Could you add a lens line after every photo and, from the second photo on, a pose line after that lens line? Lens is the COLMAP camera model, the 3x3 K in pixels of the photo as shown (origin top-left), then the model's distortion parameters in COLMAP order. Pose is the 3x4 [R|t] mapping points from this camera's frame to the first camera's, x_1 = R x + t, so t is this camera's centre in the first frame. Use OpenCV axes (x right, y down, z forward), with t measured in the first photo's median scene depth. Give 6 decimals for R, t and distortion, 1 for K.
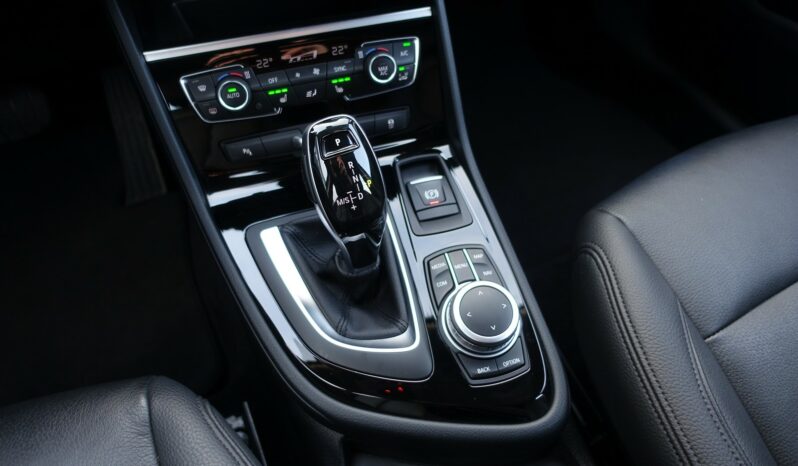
lens RADIAL K [[549.2, 0, 399.0], [0, 549.2, 233.0], [0, 0, 1]] dist [0.002976, -0.002944]
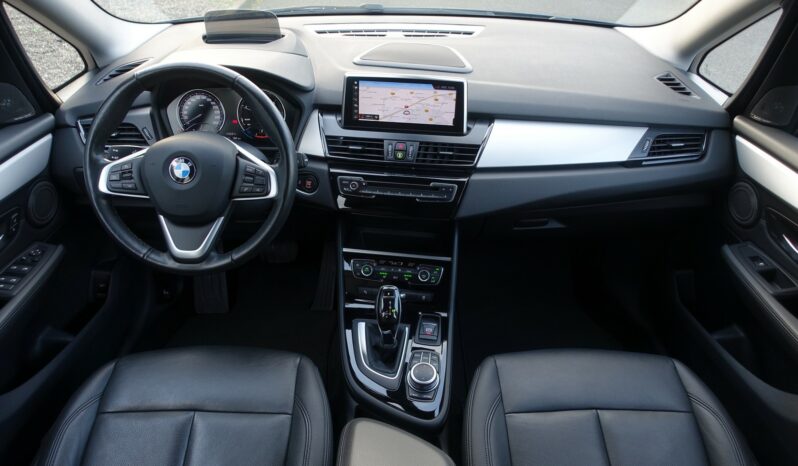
lens RADIAL K [[529.8, 0, 399.0], [0, 529.8, 233.0], [0, 0, 1]] dist [-0.007842, -0.002552]
pose [[0.914274, 0.233741, -0.330861, 0.628782], [-0.331091, 0.901765, -0.277847, 0.241622], [0.233414, 0.363574, 0.901849, -1.308118]]
